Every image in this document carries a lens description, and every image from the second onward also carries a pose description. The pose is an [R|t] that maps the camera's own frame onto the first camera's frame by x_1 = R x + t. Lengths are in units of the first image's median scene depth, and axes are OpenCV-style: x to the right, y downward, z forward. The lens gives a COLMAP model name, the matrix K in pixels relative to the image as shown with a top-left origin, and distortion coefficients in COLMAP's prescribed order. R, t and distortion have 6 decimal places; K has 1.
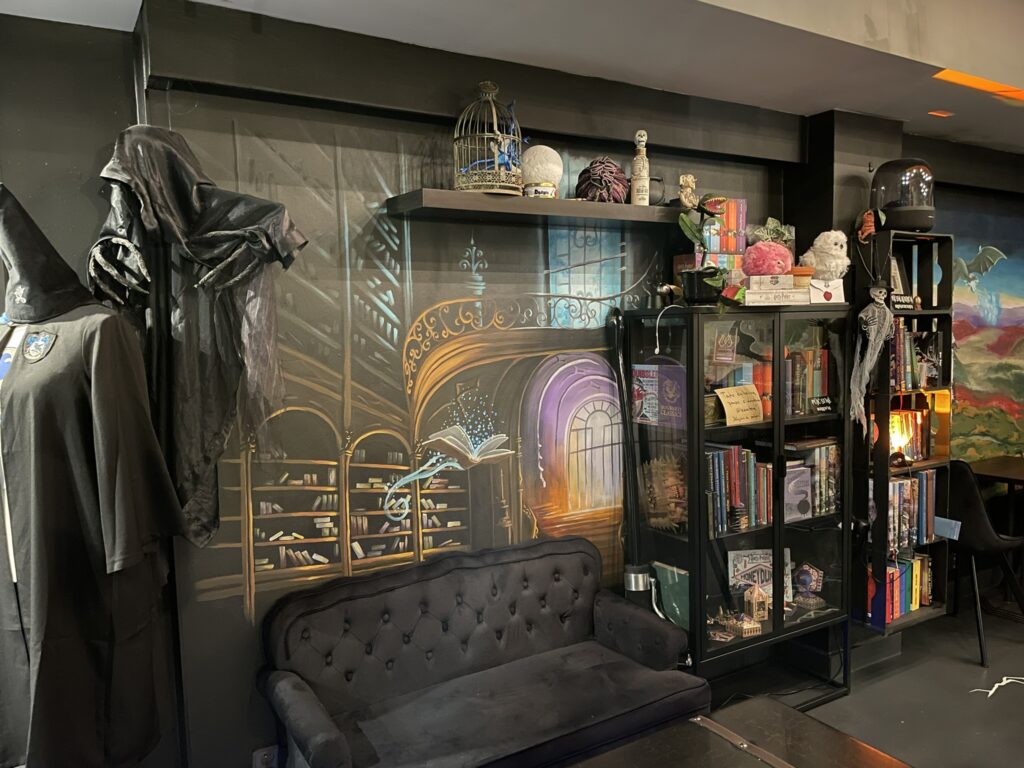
lens RADIAL K [[782.2, 0, 517.2], [0, 782.2, 392.6], [0, 0, 1]] dist [0.100350, -0.136162]
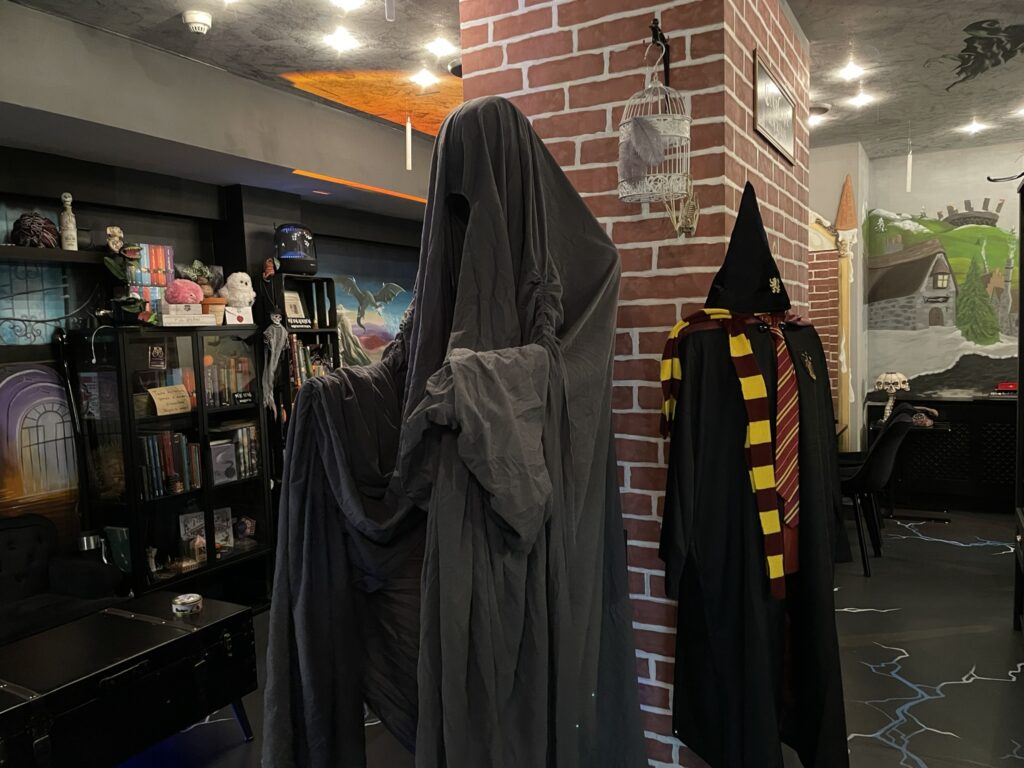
lens RADIAL K [[785.4, 0, 509.7], [0, 785.4, 391.5], [0, 0, 1]] dist [0.095445, -0.130161]
pose [[0.867715, -0.048091, 0.494730, 0.157720], [0.059059, 0.998233, -0.006550, 0.060639], [-0.493541, 0.034902, 0.869022, -0.633273]]
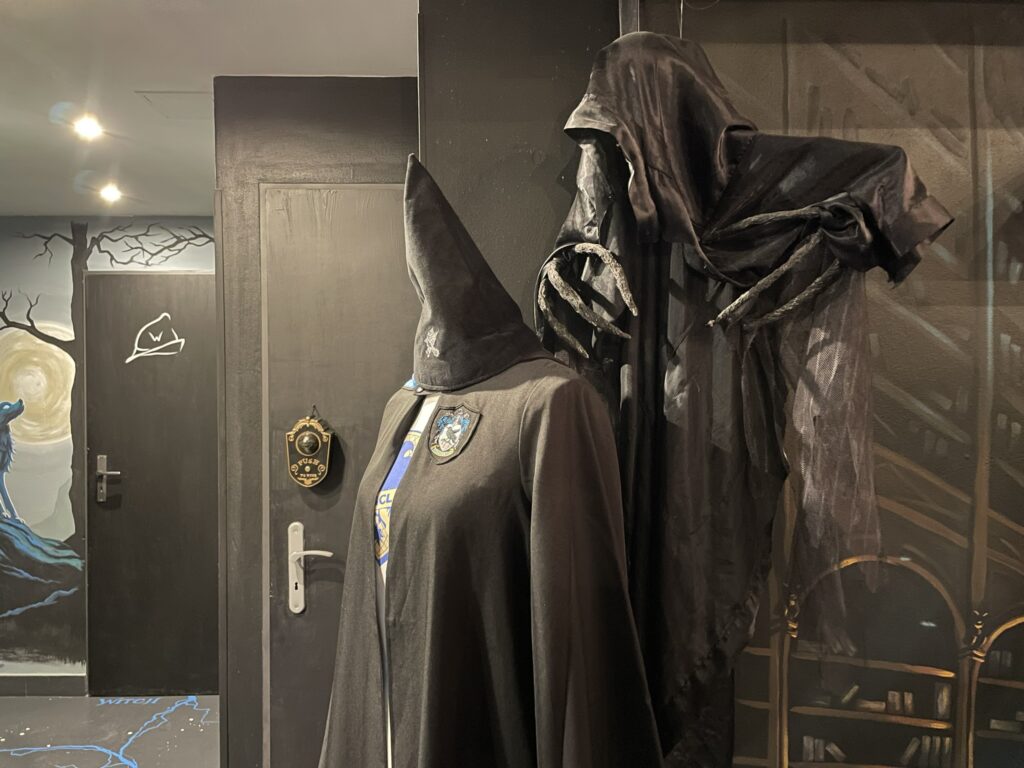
lens RADIAL K [[785.4, 0, 509.7], [0, 785.4, 391.5], [0, 0, 1]] dist [0.095445, -0.130161]
pose [[0.866220, 0.022100, -0.499174, -0.224847], [-0.050891, 0.997728, -0.044138, -0.051088], [0.497065, 0.063637, 0.865377, 0.418312]]
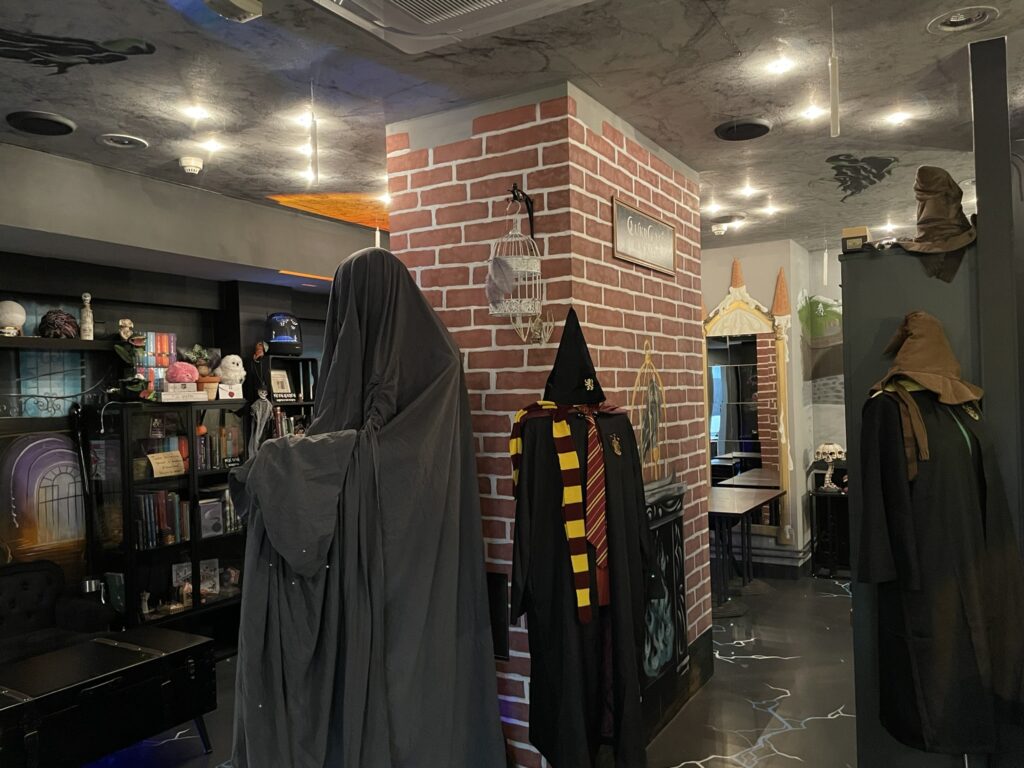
lens RADIAL K [[782.2, 0, 517.2], [0, 782.2, 392.6], [0, 0, 1]] dist [0.100350, -0.136162]
pose [[0.882787, -0.003915, 0.469757, 0.215987], [0.050071, 0.995053, -0.085804, 0.061642], [-0.467098, 0.099268, 0.878616, -1.009393]]
